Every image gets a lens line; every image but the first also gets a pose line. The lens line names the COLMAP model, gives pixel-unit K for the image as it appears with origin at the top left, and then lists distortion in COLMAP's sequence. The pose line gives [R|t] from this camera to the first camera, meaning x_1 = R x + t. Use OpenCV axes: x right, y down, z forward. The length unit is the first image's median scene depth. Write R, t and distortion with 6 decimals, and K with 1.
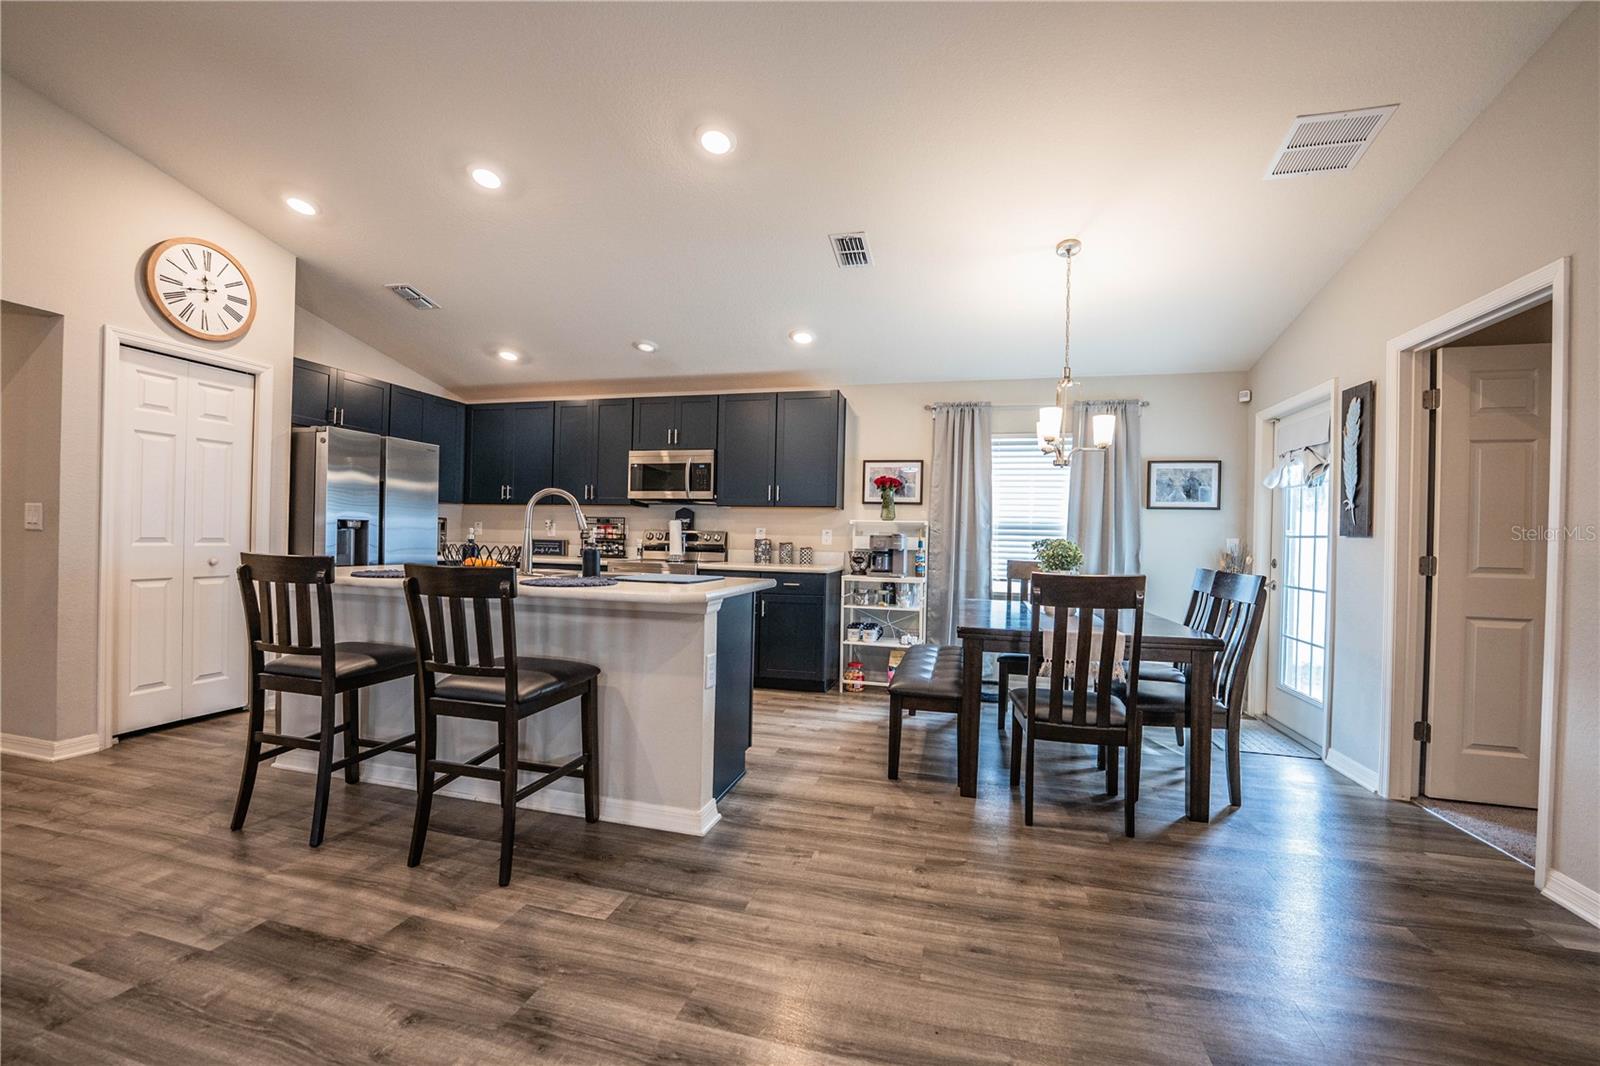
lens RADIAL K [[652.0, 0, 799.8], [0, 652.0, 537.4], [0, 0, 1]] dist [-0.026980, 0.001890]
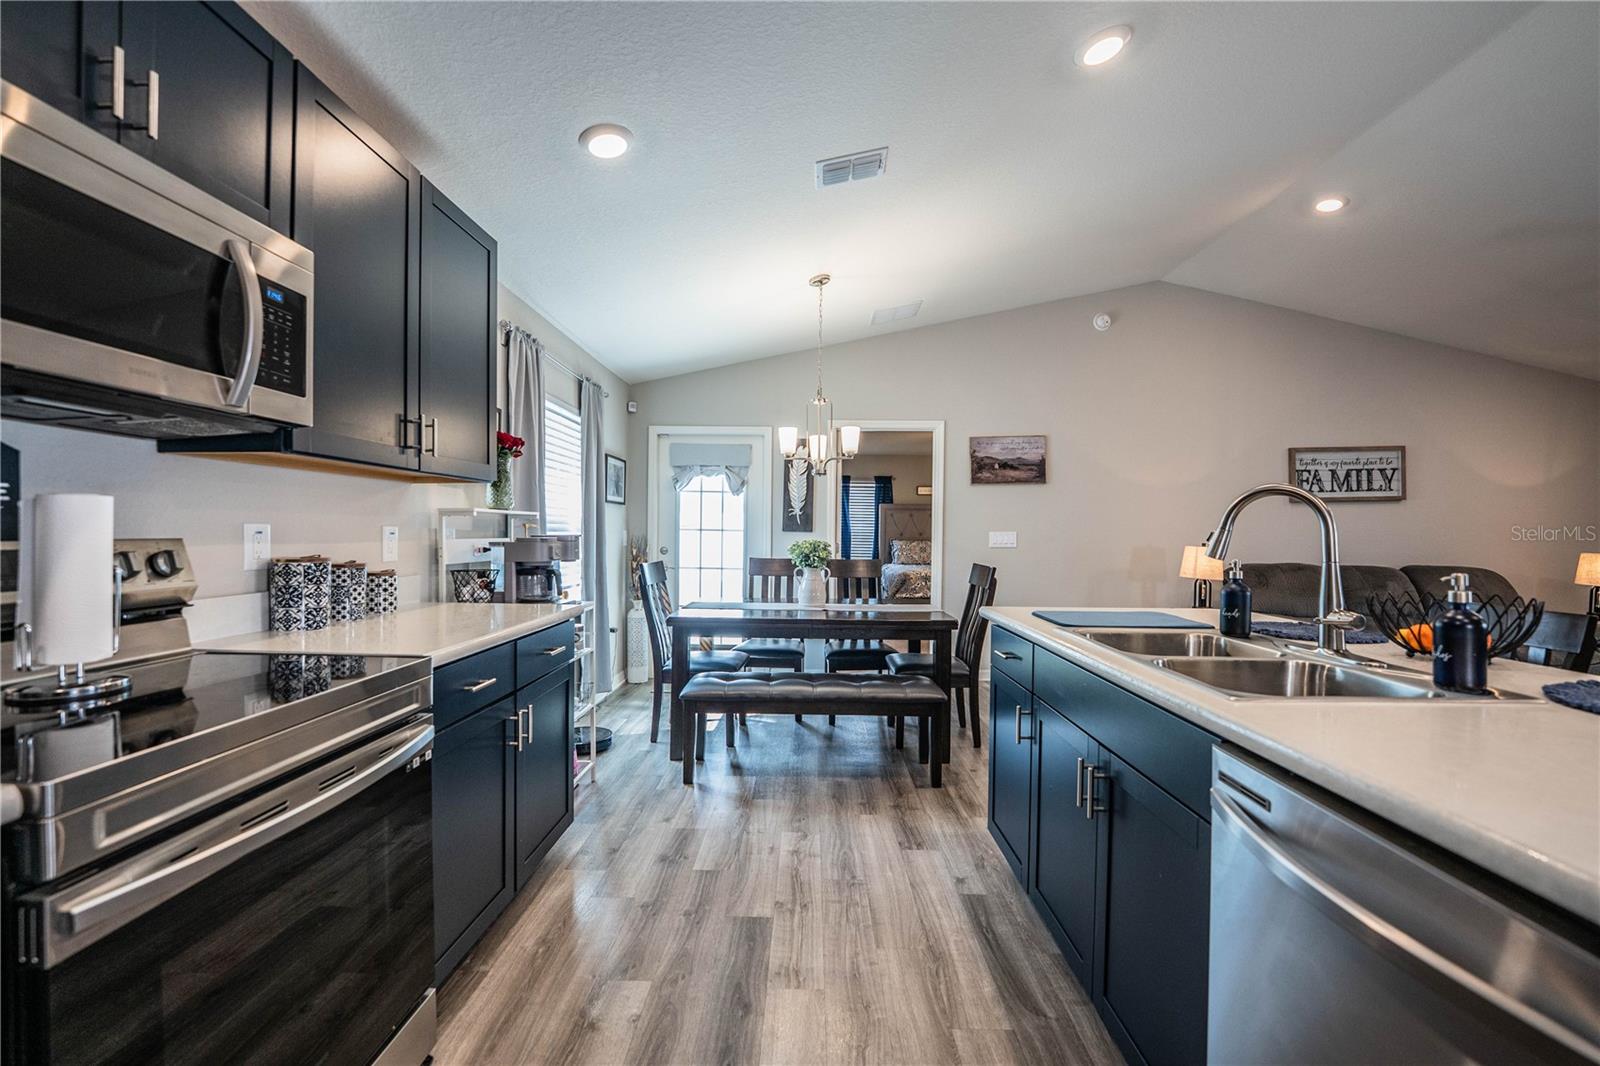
lens RADIAL K [[652.0, 0, 799.8], [0, 652.0, 537.4], [0, 0, 1]] dist [-0.026980, 0.001890]
pose [[-0.233098, -0.033966, 0.971860, -0.556716], [-0.018317, 0.999366, 0.030534, -0.028691], [-0.972281, -0.010684, -0.233572, 1.047952]]
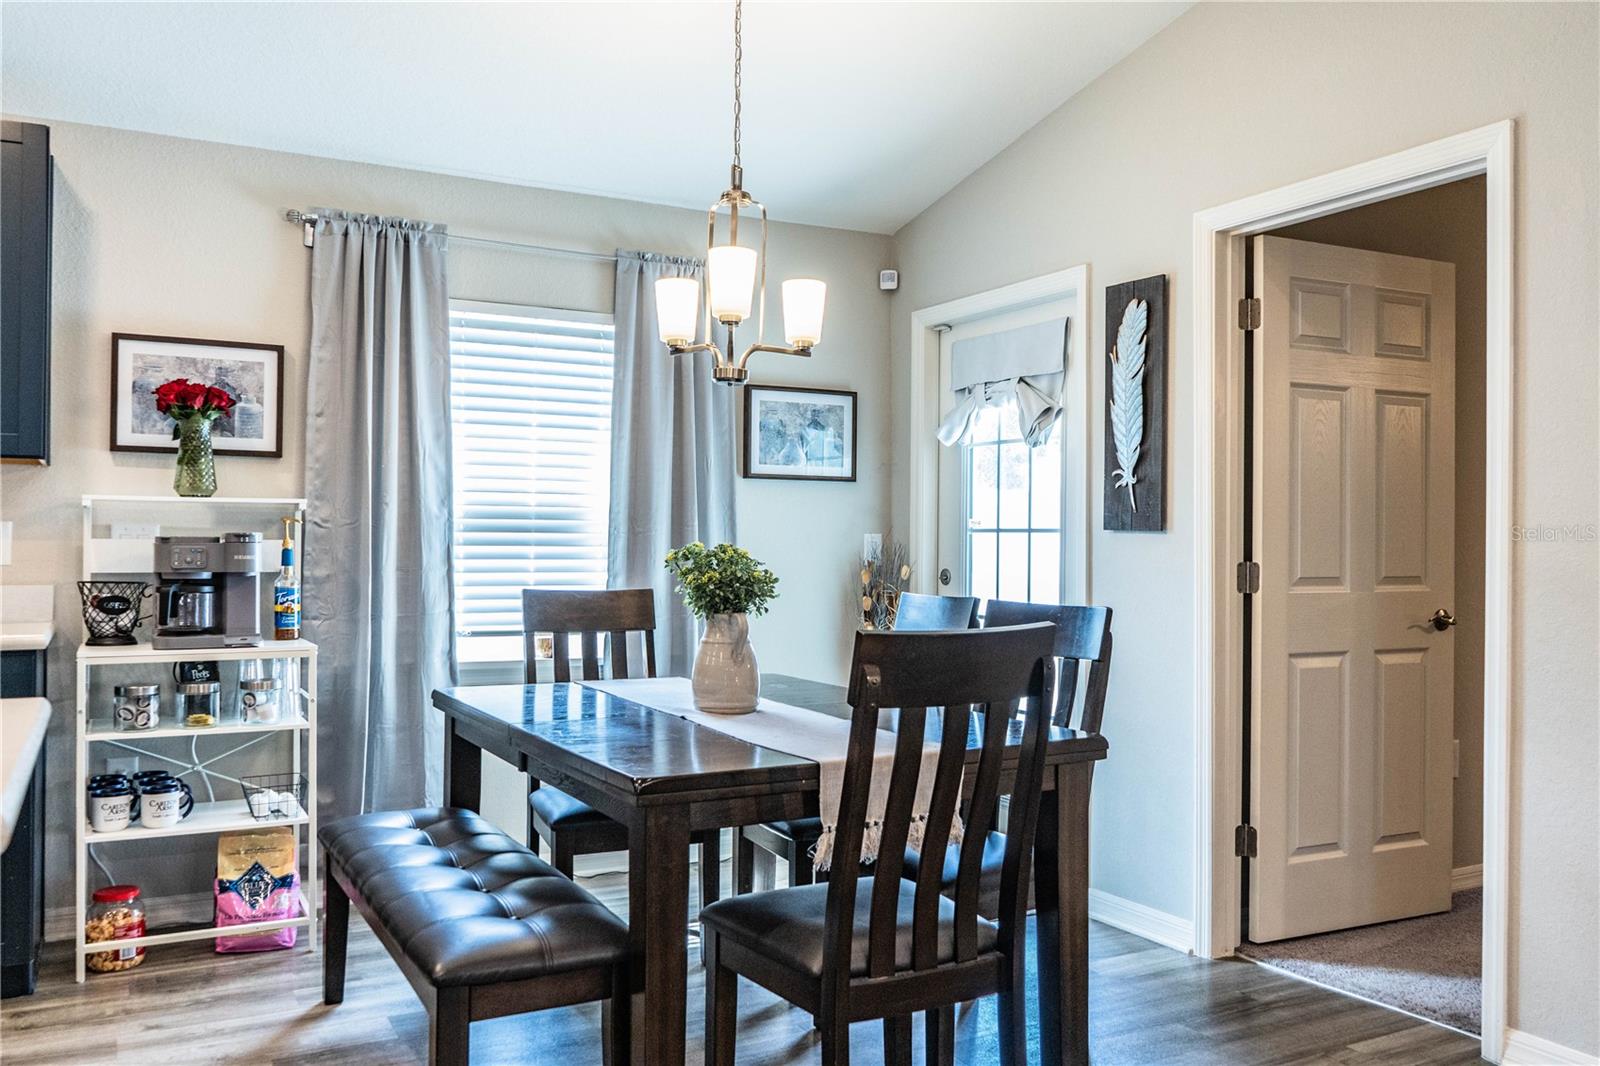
lens RADIAL K [[1288.6, 0, 797.3], [0, 1288.6, 528.1], [0, 0, 1]] dist [-0.010473, 0.010003]
pose [[0.731680, -0.010188, 0.681572, -0.143086], [0.008933, 0.999946, 0.005357, -0.010325], [-0.681589, 0.002168, 0.731732, 0.250531]]
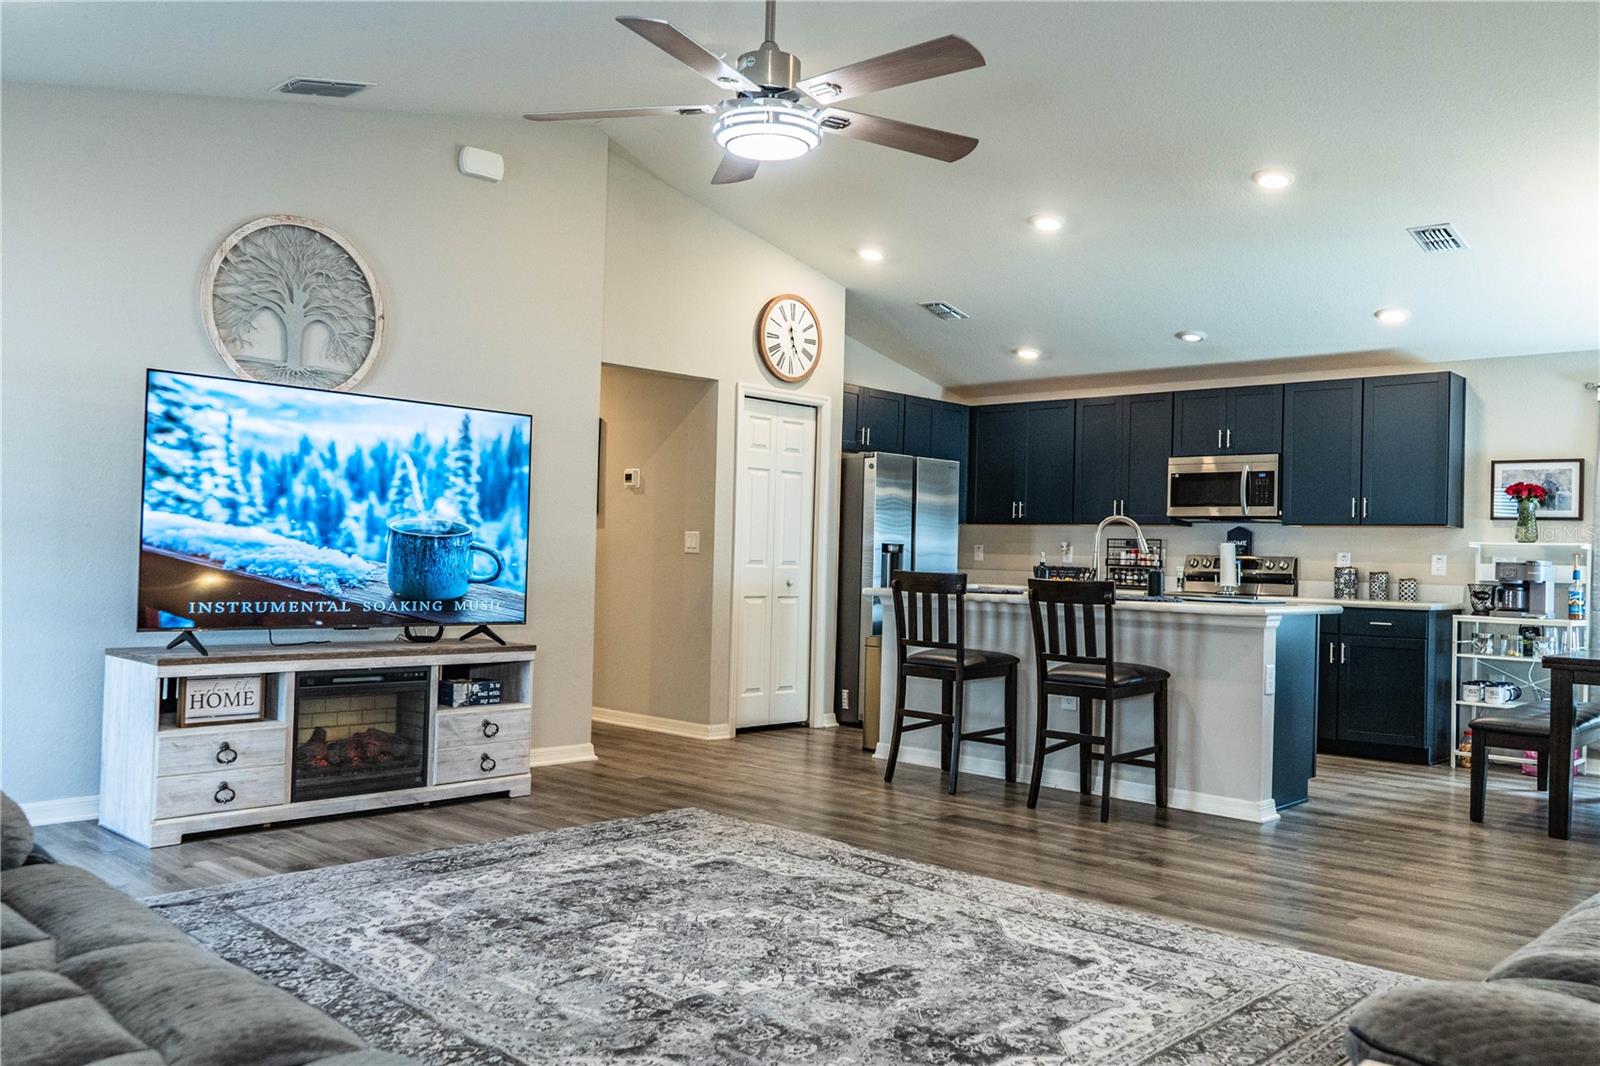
lens RADIAL K [[1278.3, 0, 802.2], [0, 1278.3, 531.3], [0, 0, 1]] dist [-0.019409, 0.014345]
pose [[0.878721, -0.006947, -0.477285, 0.121833], [-0.007983, 0.999540, -0.029245, 0.012024], [0.477269, 0.029508, 0.878262, -0.785924]]
